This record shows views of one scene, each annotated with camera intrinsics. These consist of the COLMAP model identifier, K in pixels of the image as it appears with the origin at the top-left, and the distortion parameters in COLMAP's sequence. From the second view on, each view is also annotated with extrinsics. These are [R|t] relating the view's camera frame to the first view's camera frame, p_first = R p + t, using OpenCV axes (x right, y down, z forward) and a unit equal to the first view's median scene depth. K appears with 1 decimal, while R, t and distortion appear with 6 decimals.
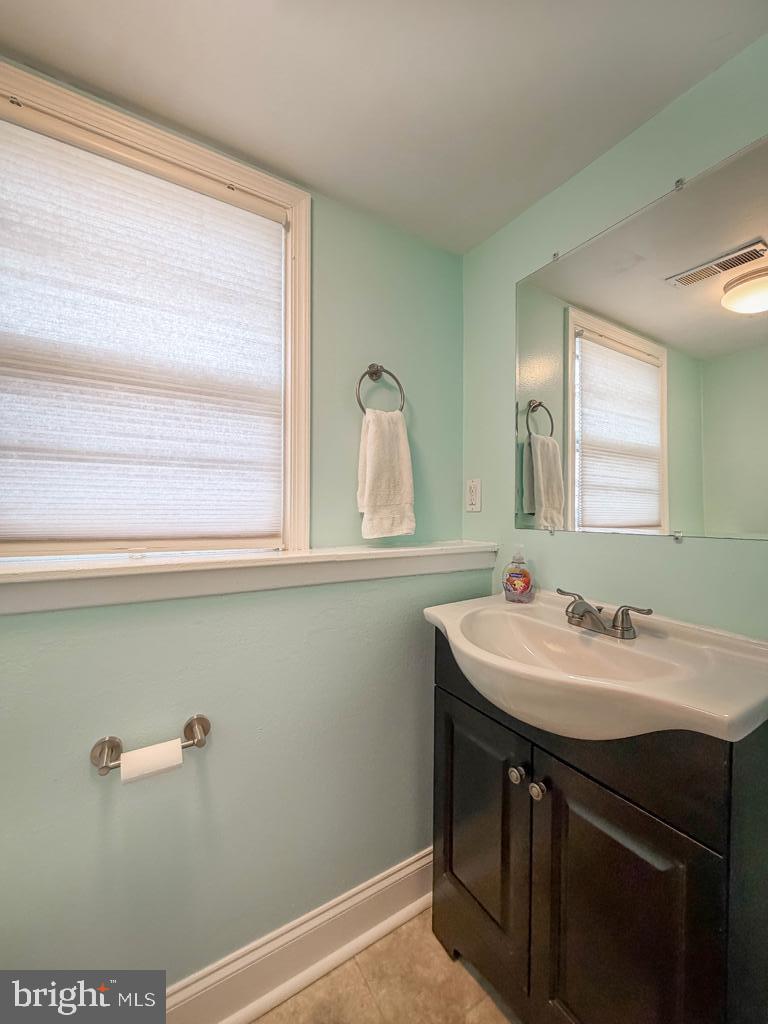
lens RADIAL K [[411.5, 0, 382.7], [0, 411.5, 510.0], [0, 0, 1]] dist [0.000830, -0.000355]
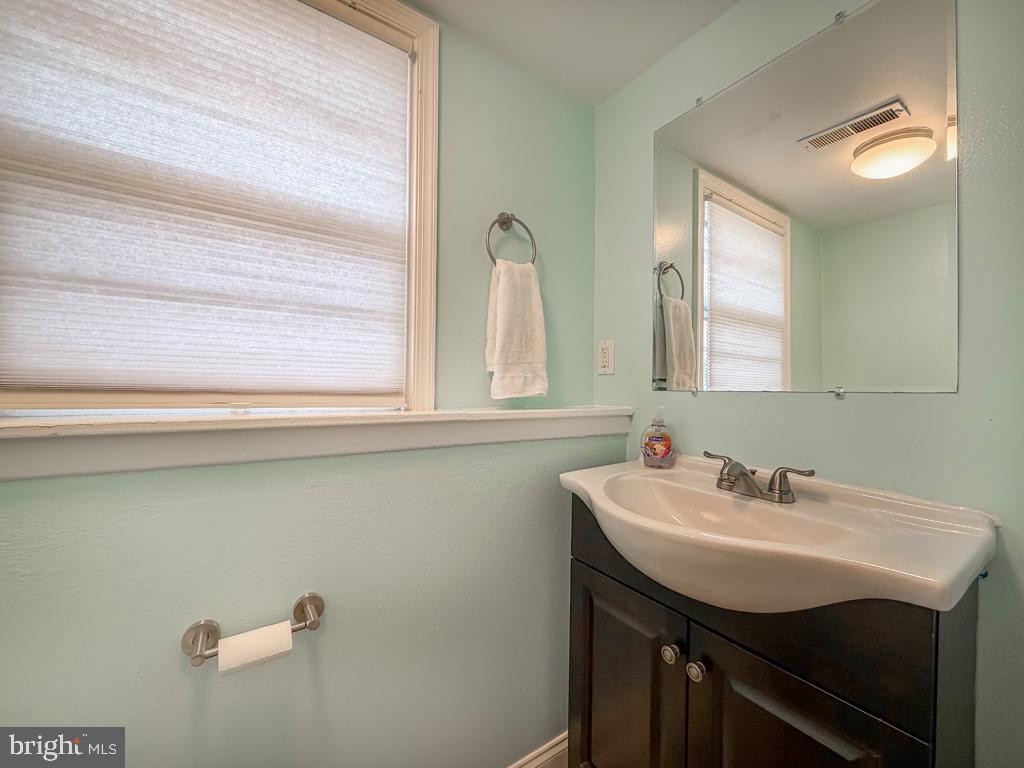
lens RADIAL K [[413.5, 0, 512.0], [0, 413.5, 384.0], [0, 0, 1]] dist [-0.002309, 0.000494]
pose [[0.998848, 0.007720, 0.047368, -0.055487], [-0.007350, 0.999941, -0.007985, 0.048672], [-0.047427, 0.007628, 0.998846, 0.085017]]
